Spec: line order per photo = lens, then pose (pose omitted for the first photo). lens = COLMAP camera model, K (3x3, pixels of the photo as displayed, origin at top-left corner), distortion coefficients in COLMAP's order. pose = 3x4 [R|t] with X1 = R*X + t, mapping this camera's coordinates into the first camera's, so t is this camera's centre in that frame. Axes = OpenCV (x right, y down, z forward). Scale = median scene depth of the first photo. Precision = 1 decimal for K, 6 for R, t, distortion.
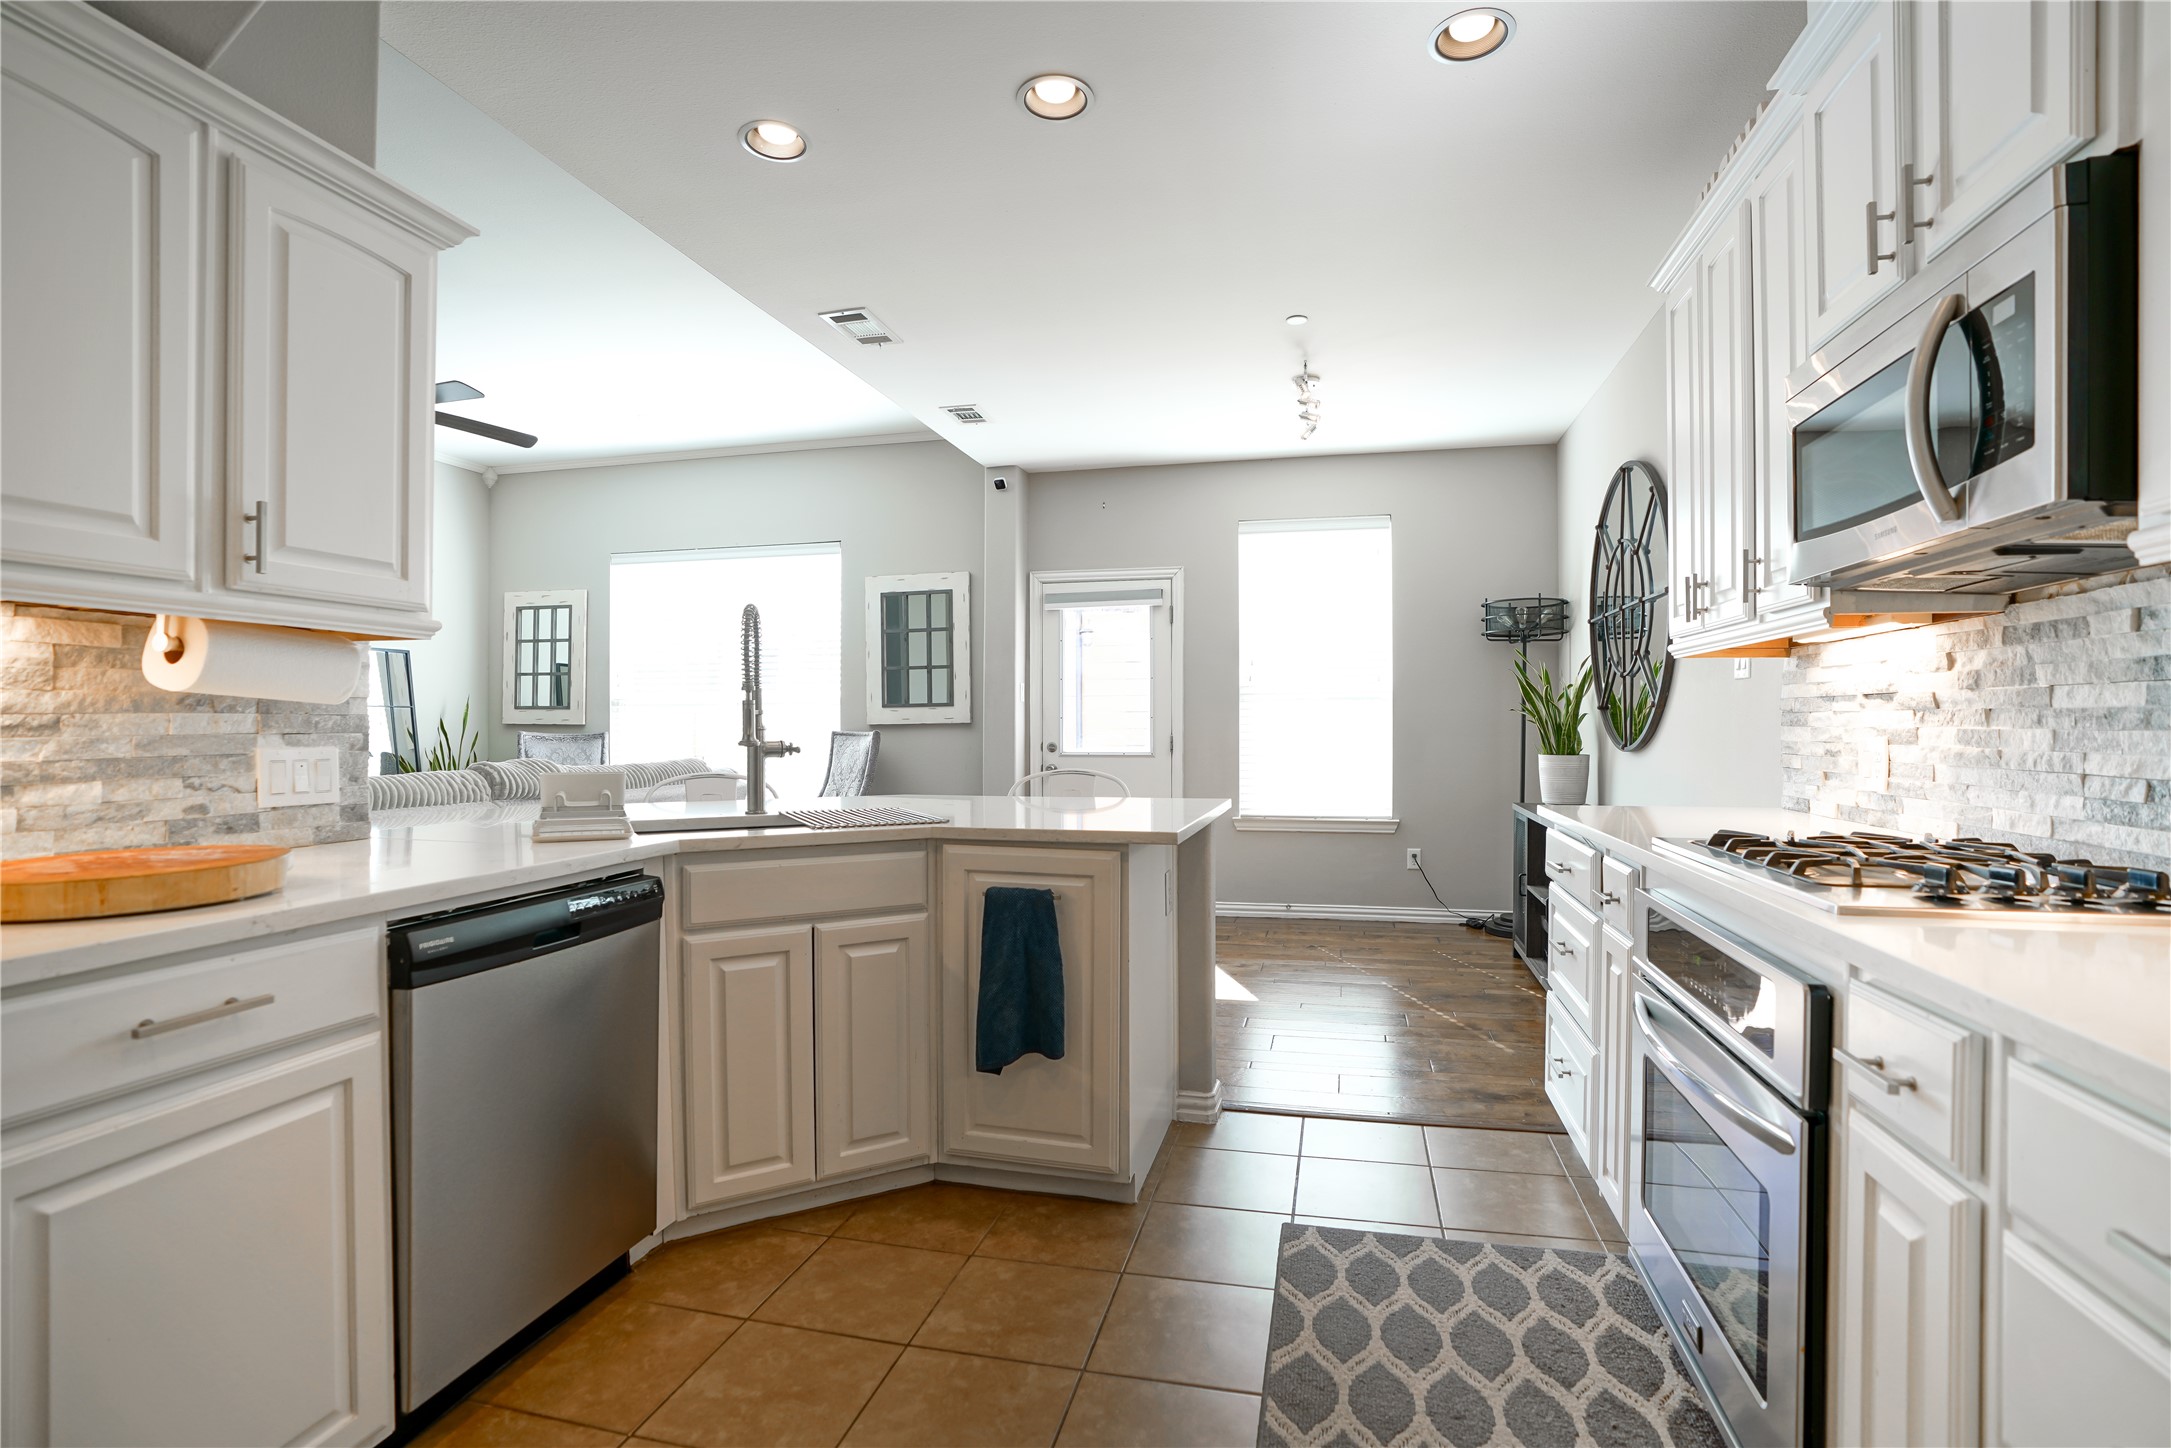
lens RADIAL K [[1002.8, 0, 1085.5], [0, 1002.8, 724.0], [0, 0, 1]] dist [-0.062093, 0.028121]
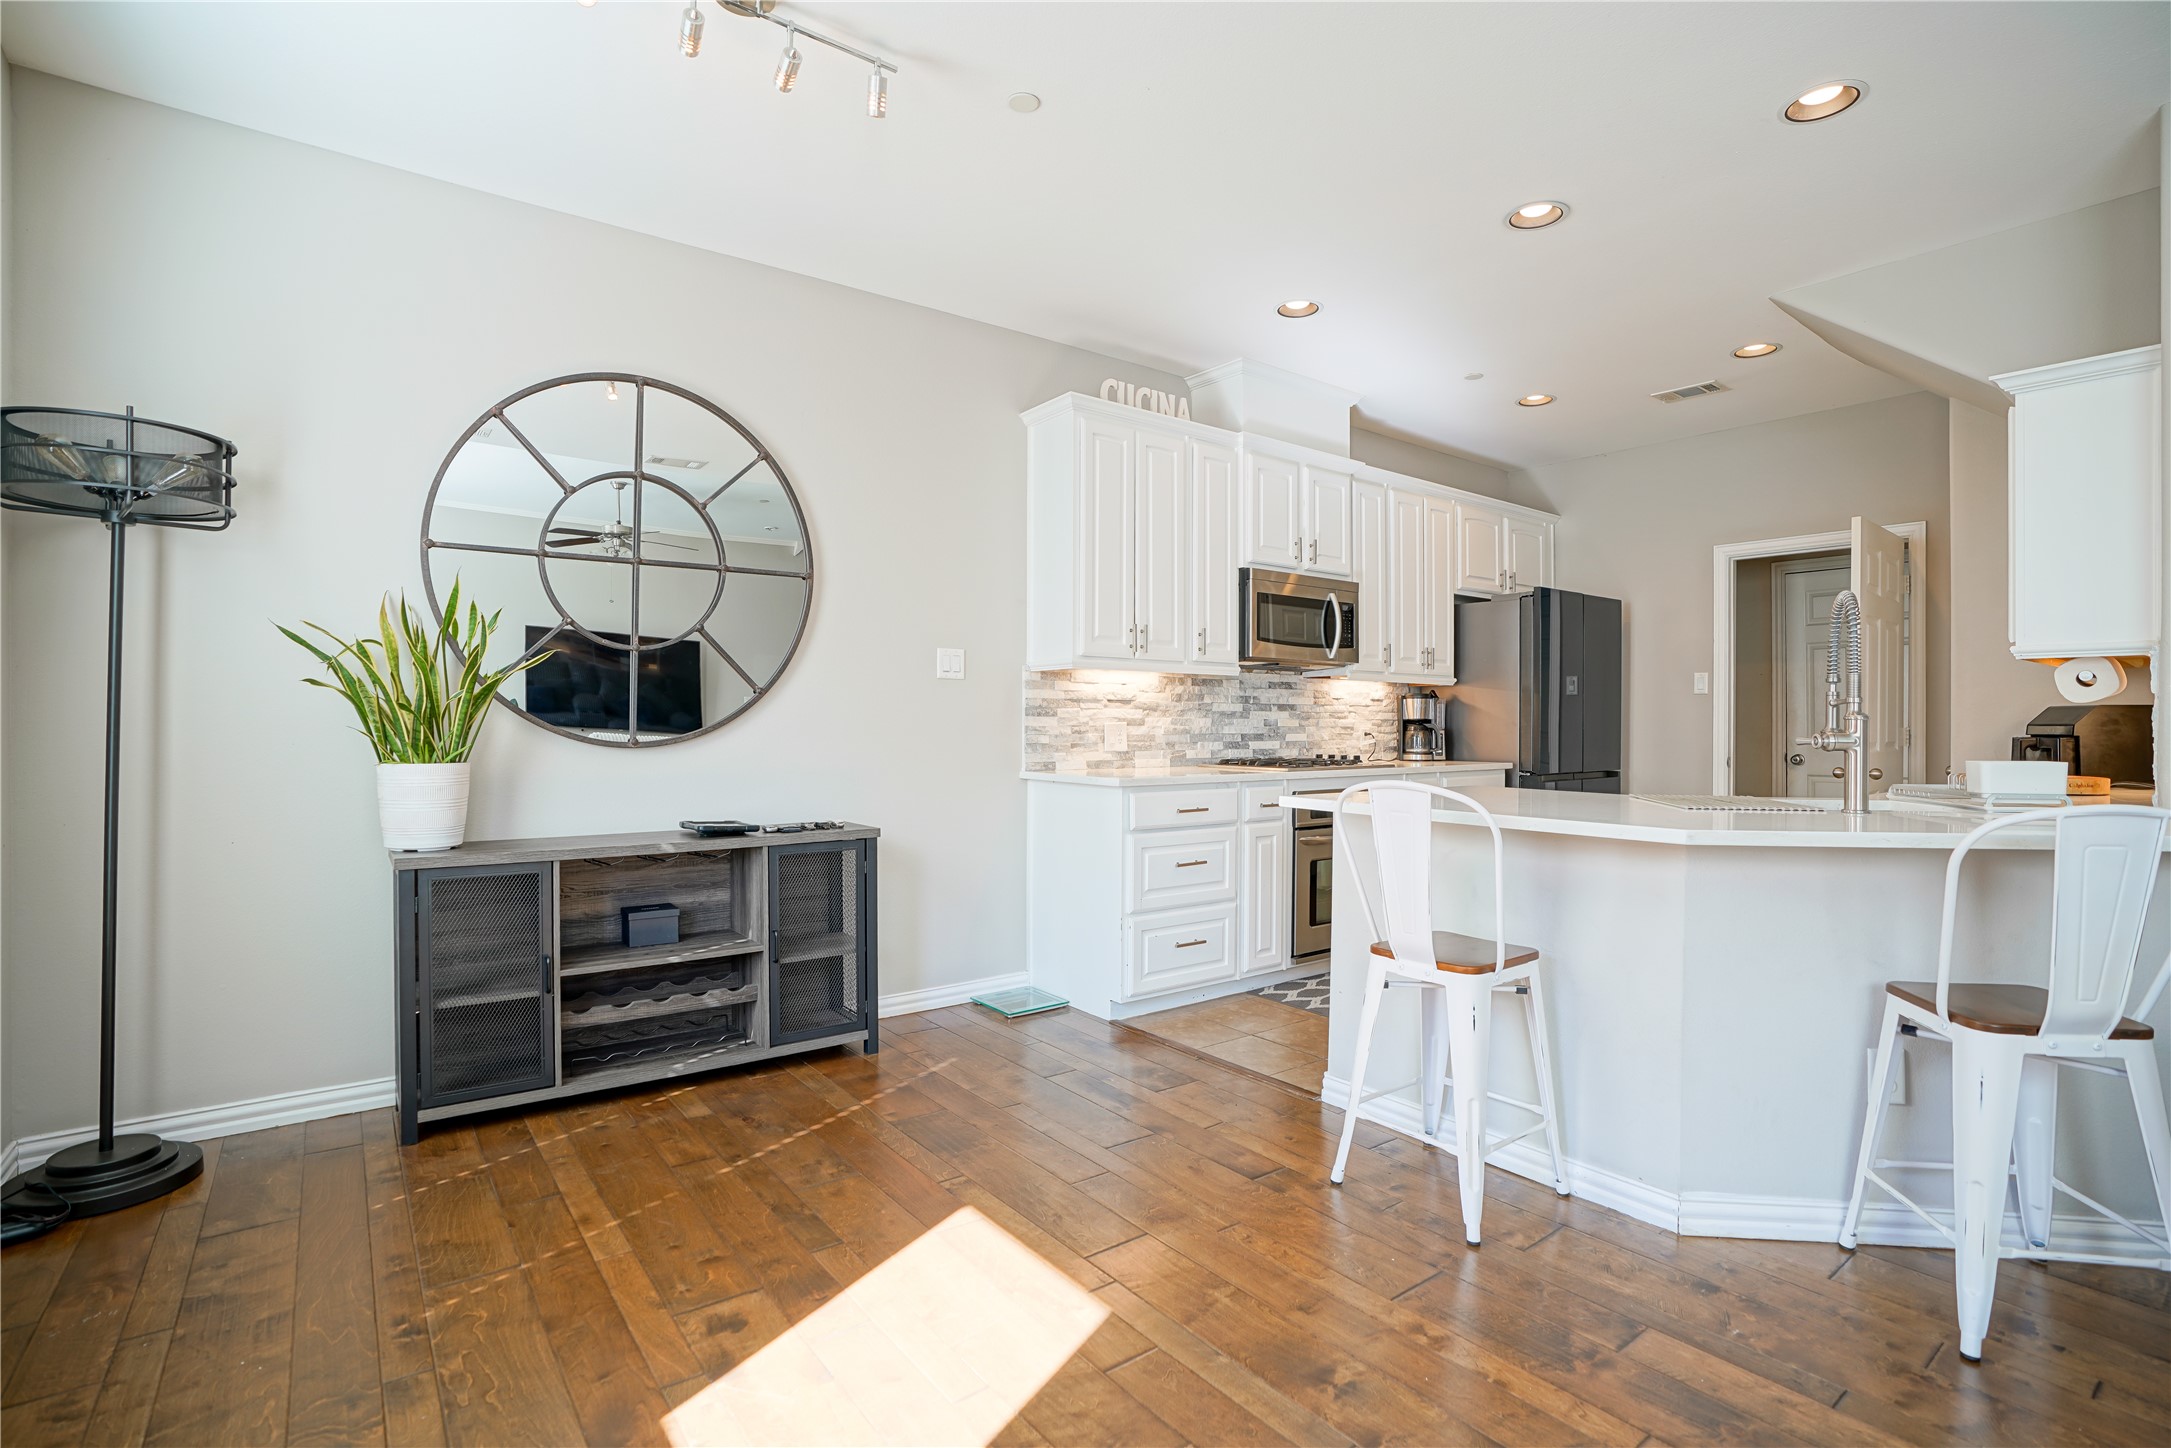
lens RADIAL K [[1043.7, 0, 1085.5], [0, 1043.7, 724.0], [0, 0, 1]] dist [-0.067593, 0.038379]
pose [[-0.776391, -0.005312, 0.630230, -0.557070], [-0.004055, 0.999986, 0.003433, 0.012123], [-0.630239, 0.000110, -0.776401, 3.242920]]
